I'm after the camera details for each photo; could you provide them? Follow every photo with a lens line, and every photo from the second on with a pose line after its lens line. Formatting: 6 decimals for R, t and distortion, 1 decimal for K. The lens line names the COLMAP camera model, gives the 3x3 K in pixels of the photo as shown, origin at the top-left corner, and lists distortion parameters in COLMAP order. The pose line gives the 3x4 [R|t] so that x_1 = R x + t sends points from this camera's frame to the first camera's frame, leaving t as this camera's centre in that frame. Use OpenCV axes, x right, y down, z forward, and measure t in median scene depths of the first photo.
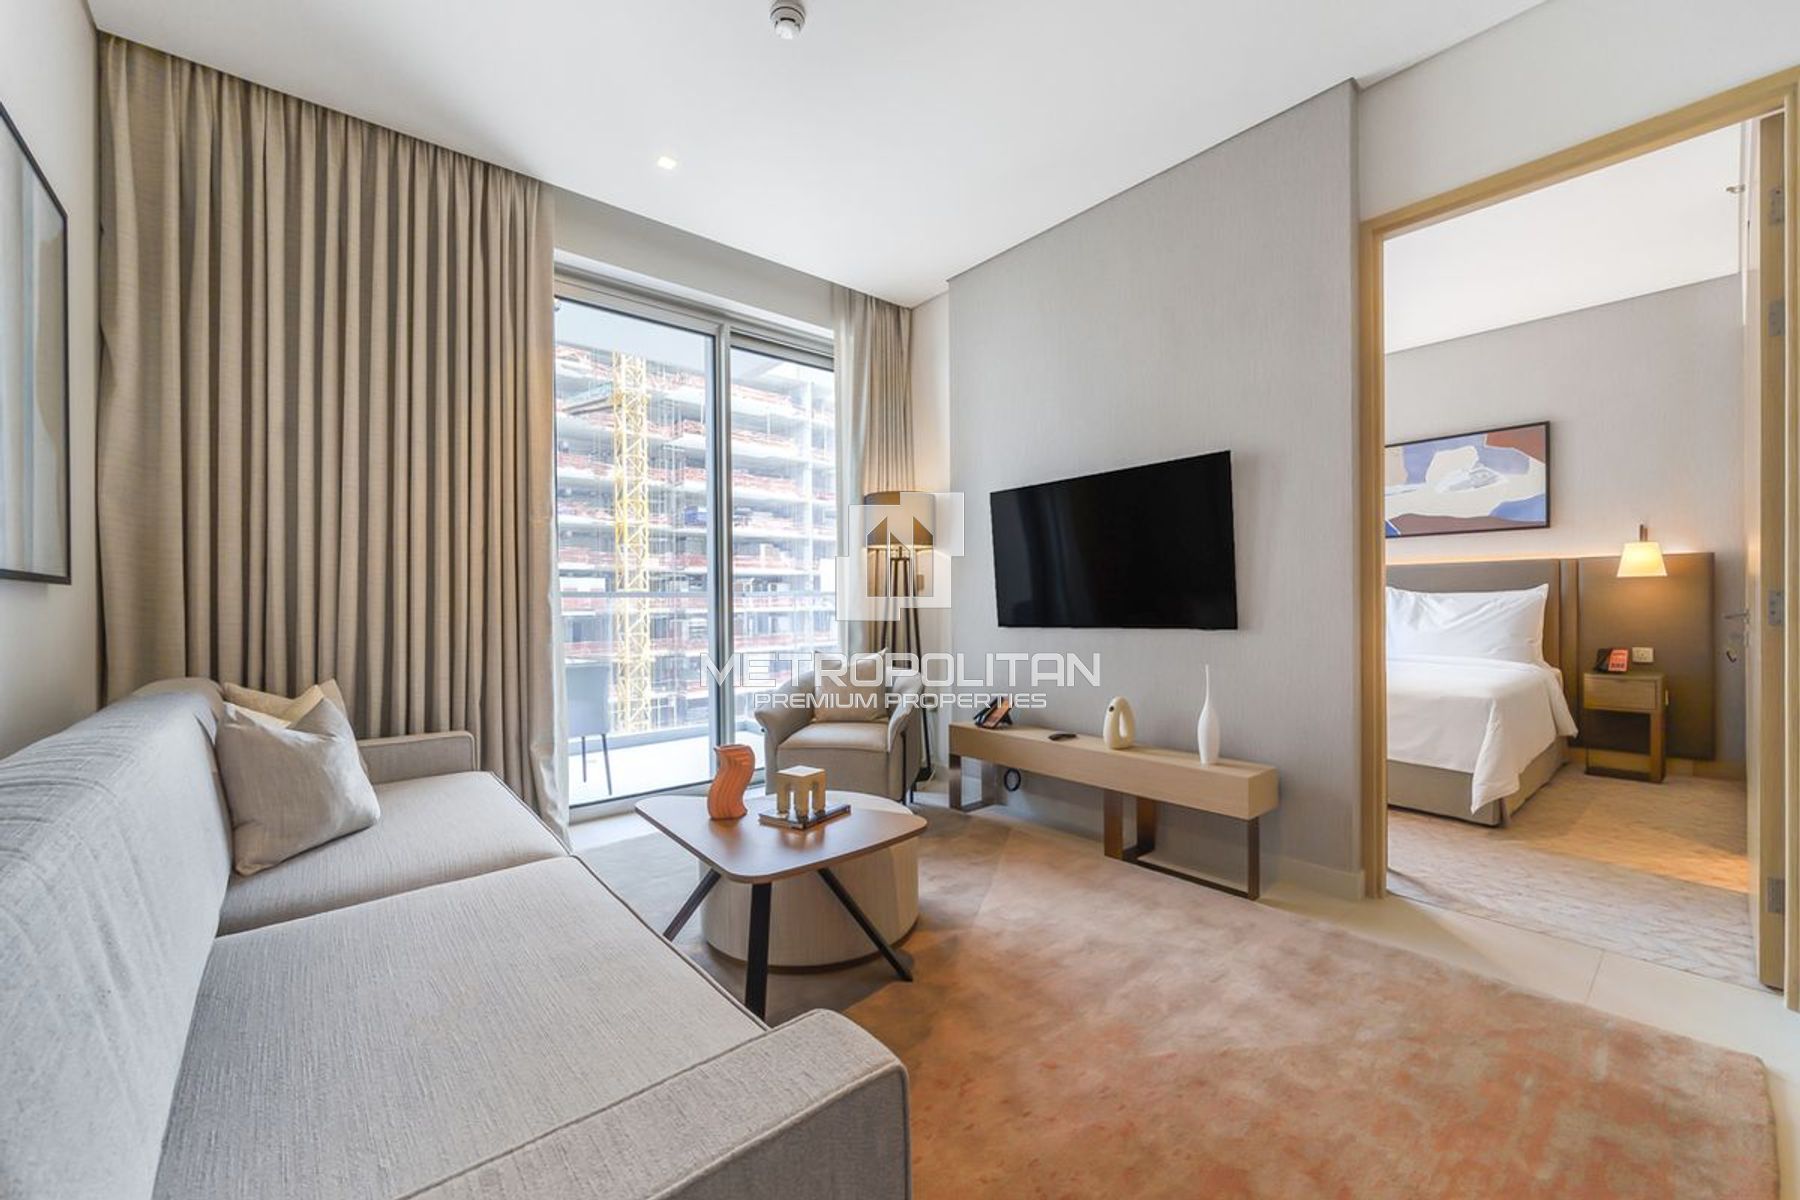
lens RADIAL K [[716.1, 0, 896.6], [0, 716.1, 610.4], [0, 0, 1]] dist [0.009426, -0.001970]
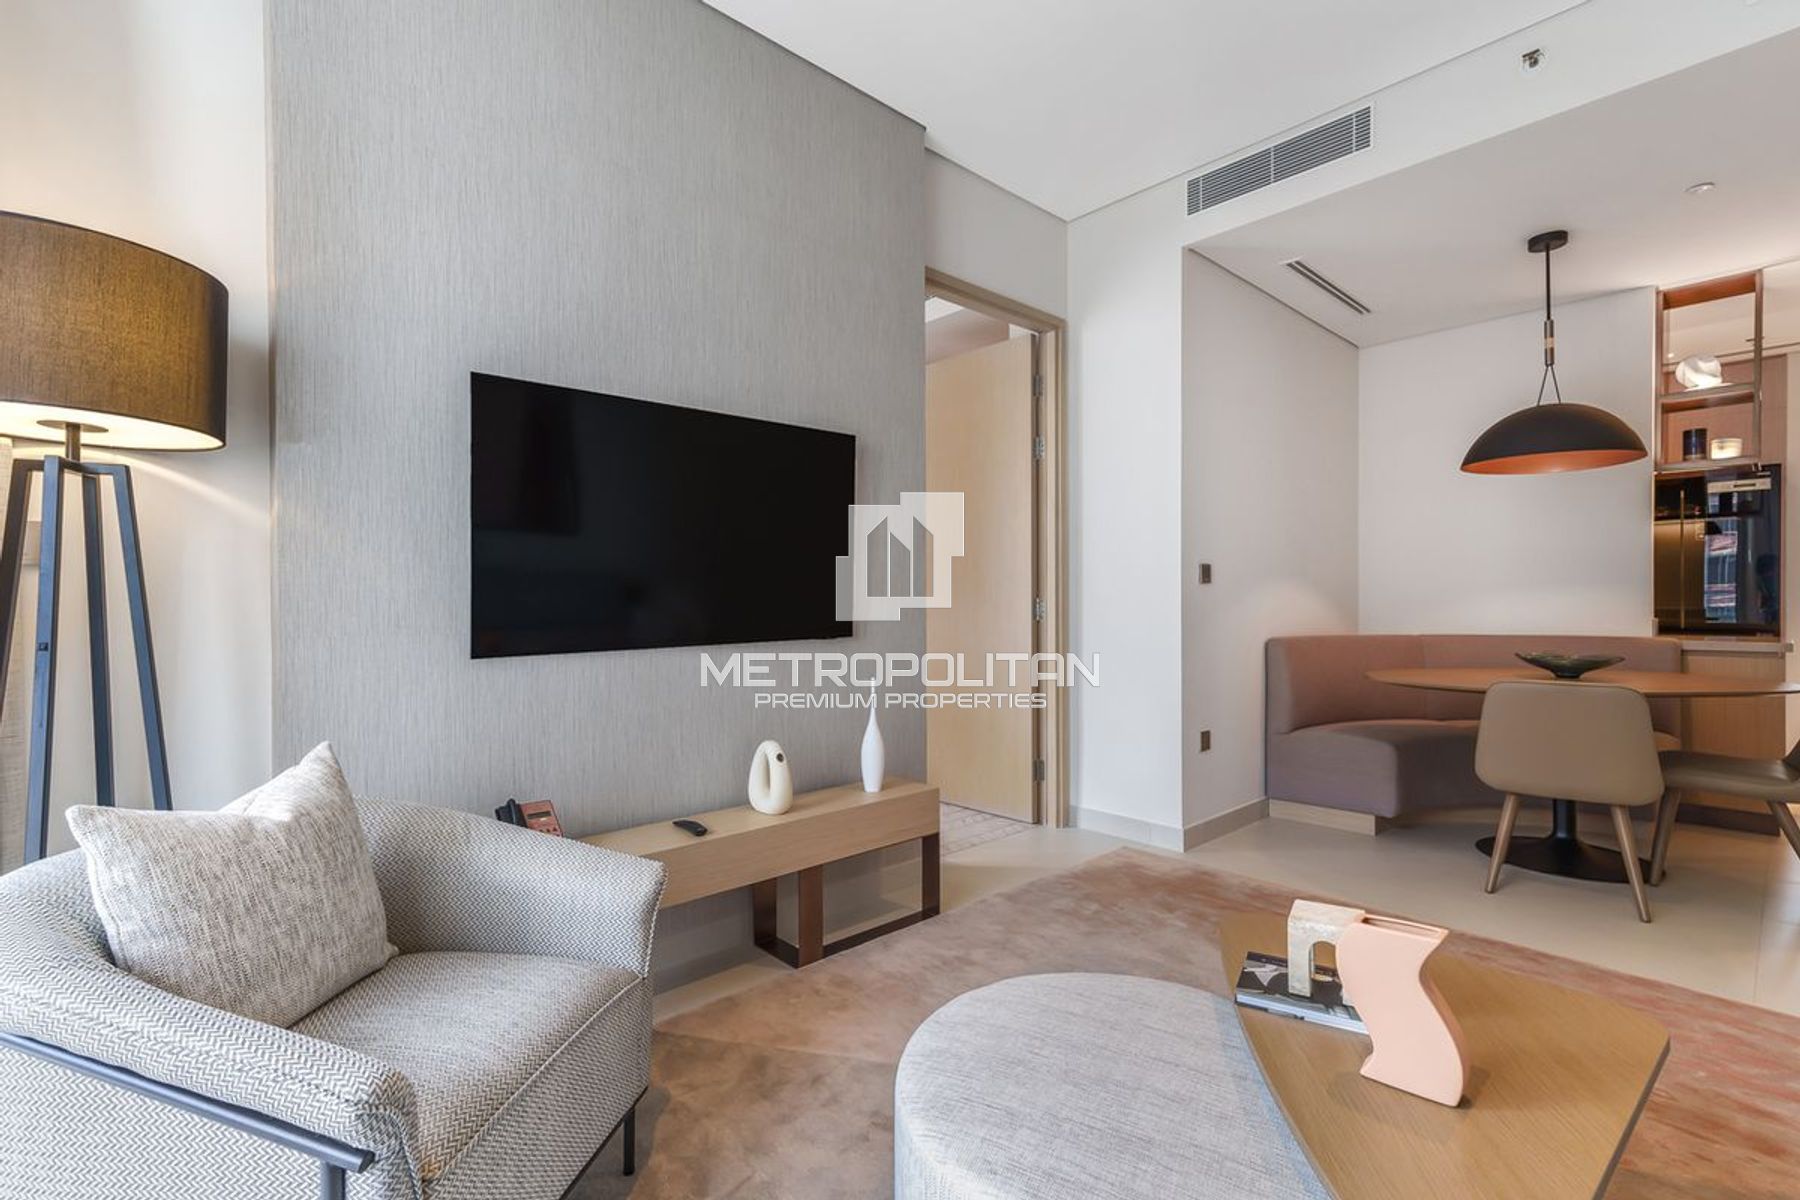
lens RADIAL K [[818.3, 0, 898.7], [0, 818.3, 601.8], [0, 0, 1]] dist [0.001202, 0.000066]
pose [[-0.033345, 0.005967, 0.999426, -0.548472], [0.014588, 0.999879, -0.005483, -0.008275], [-0.999337, 0.014396, -0.033428, 0.985282]]
